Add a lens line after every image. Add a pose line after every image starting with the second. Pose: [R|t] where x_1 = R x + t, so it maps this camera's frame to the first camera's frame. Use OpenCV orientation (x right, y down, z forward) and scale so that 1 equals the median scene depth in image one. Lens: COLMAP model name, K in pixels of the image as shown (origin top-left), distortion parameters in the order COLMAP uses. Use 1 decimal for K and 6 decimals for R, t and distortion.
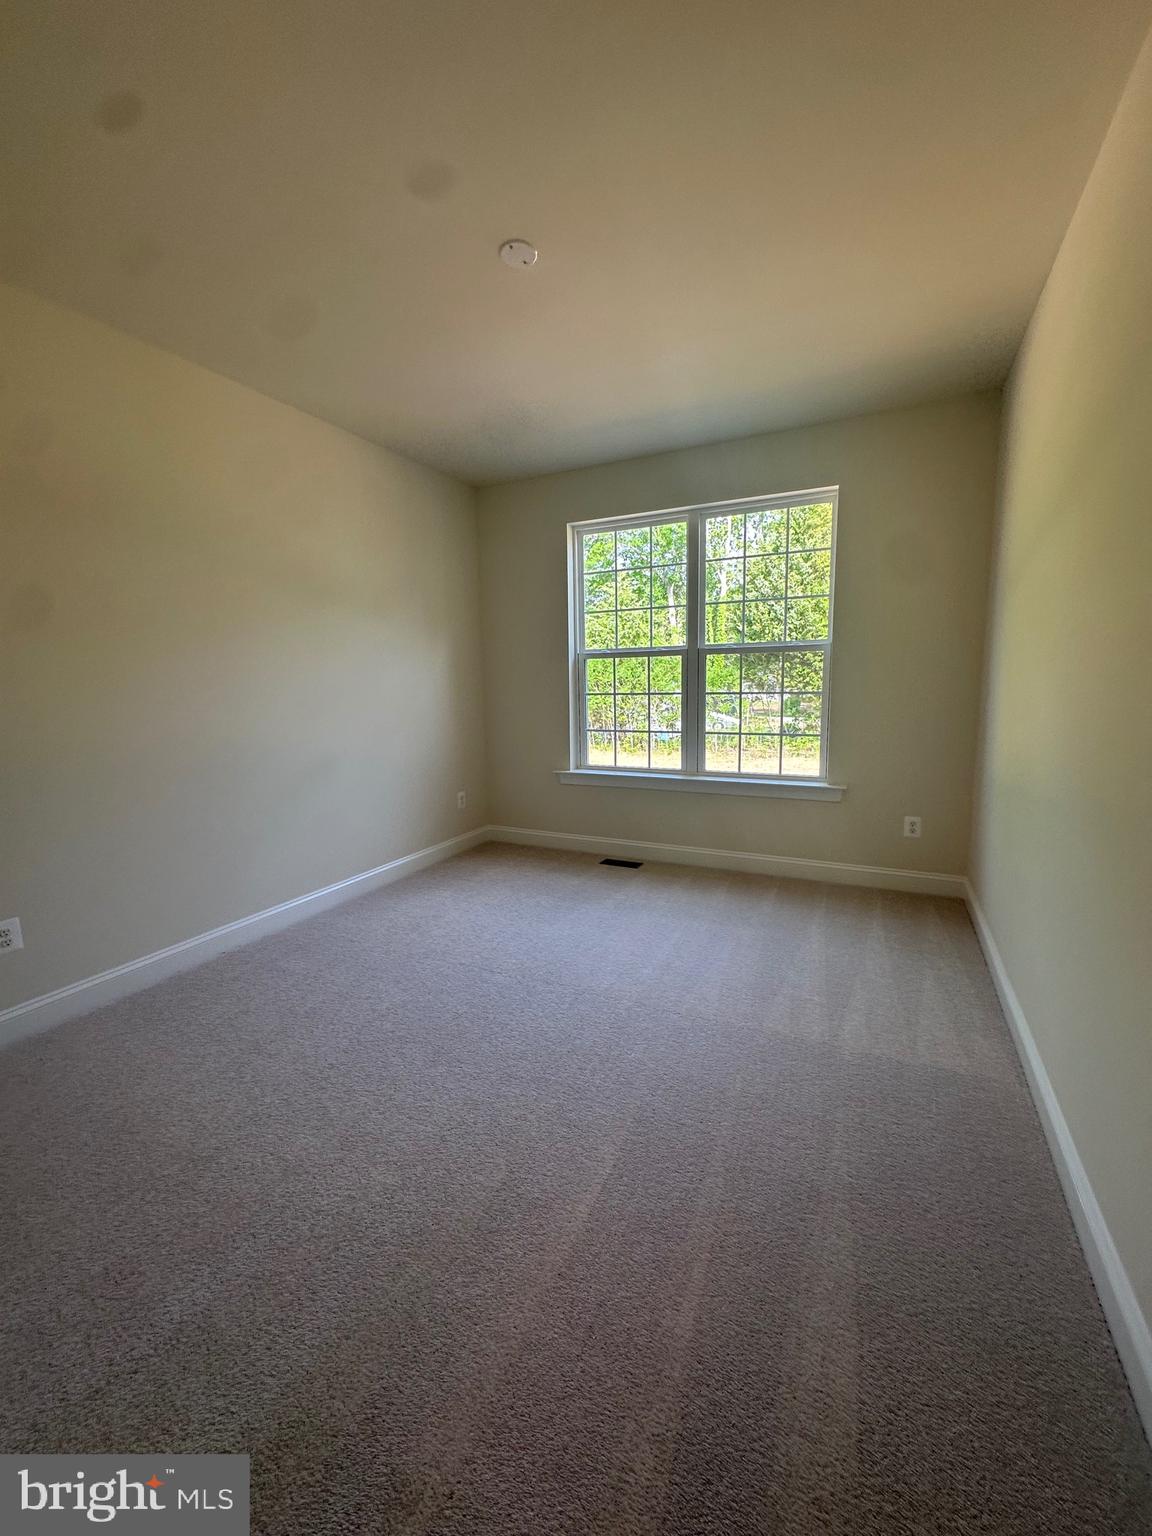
lens RADIAL K [[617.5, 0, 570.6], [0, 617.5, 767.6], [0, 0, 1]] dist [-0.002073, -0.000217]
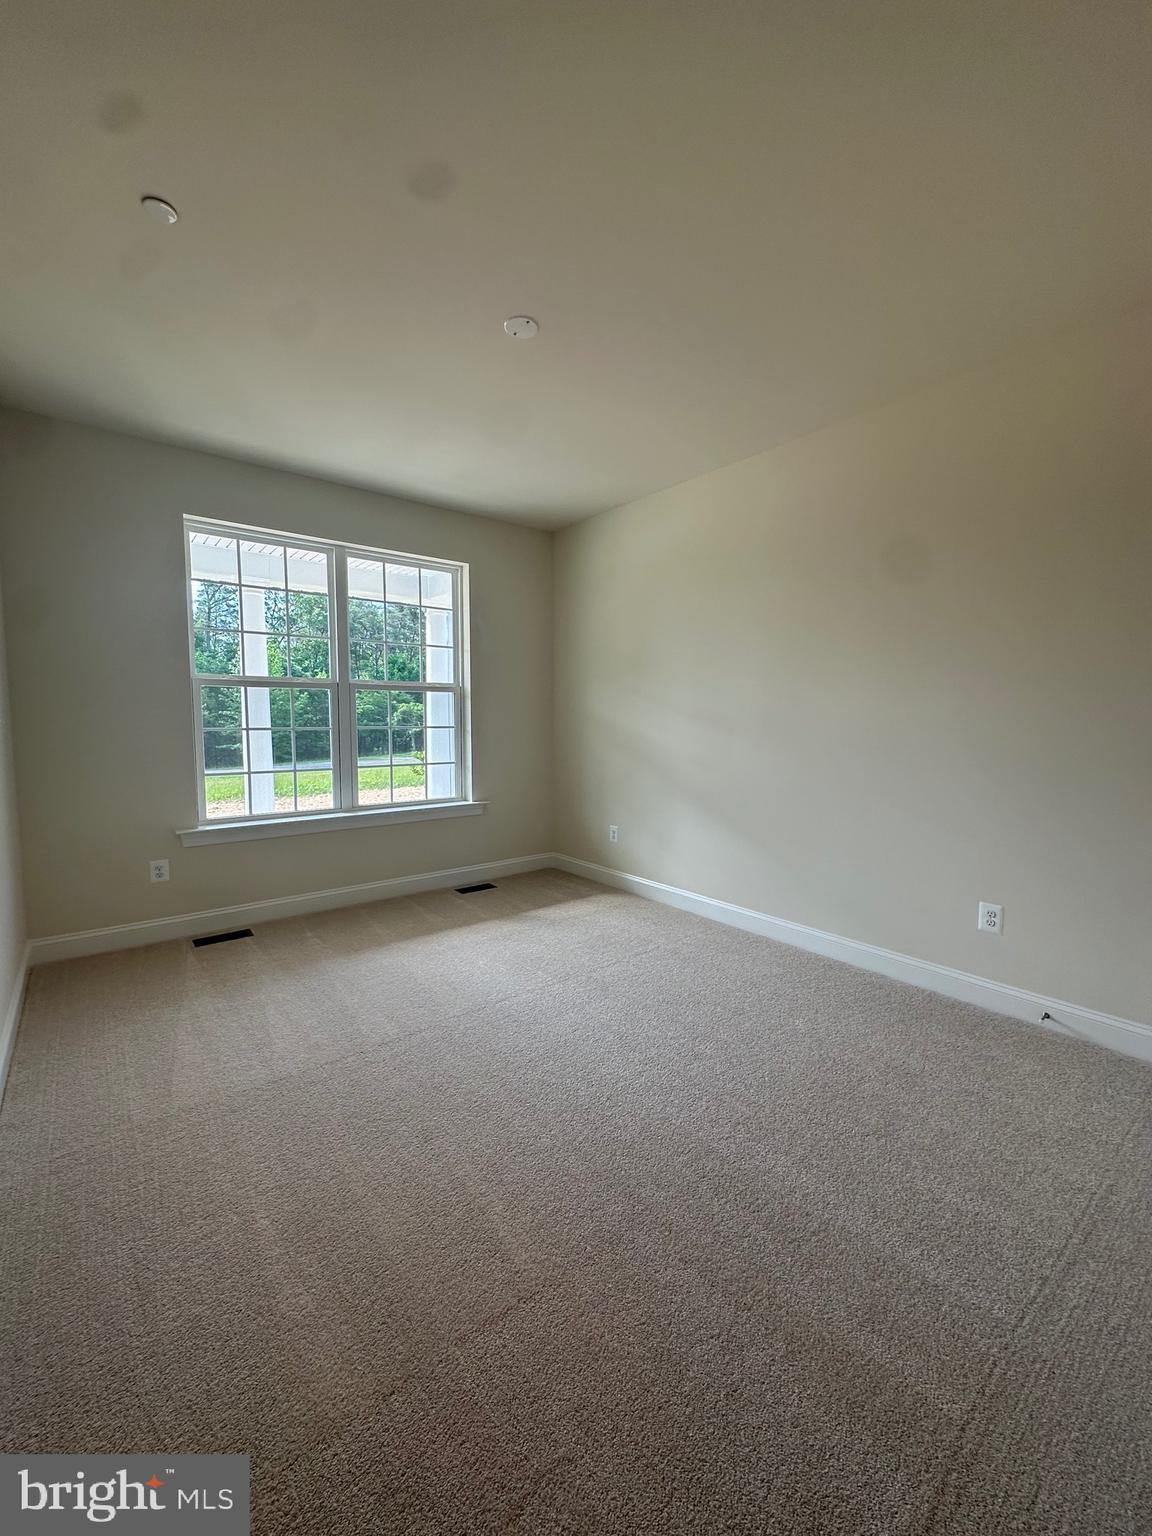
lens RADIAL K [[617.5, 0, 570.6], [0, 617.5, 767.6], [0, 0, 1]] dist [-0.002073, -0.000217]
pose [[0.407850, -0.062062, 0.910937, -0.542316], [0.116793, 0.993037, 0.015364, -0.031539], [-0.905548, 0.100125, 0.412258, 0.271332]]
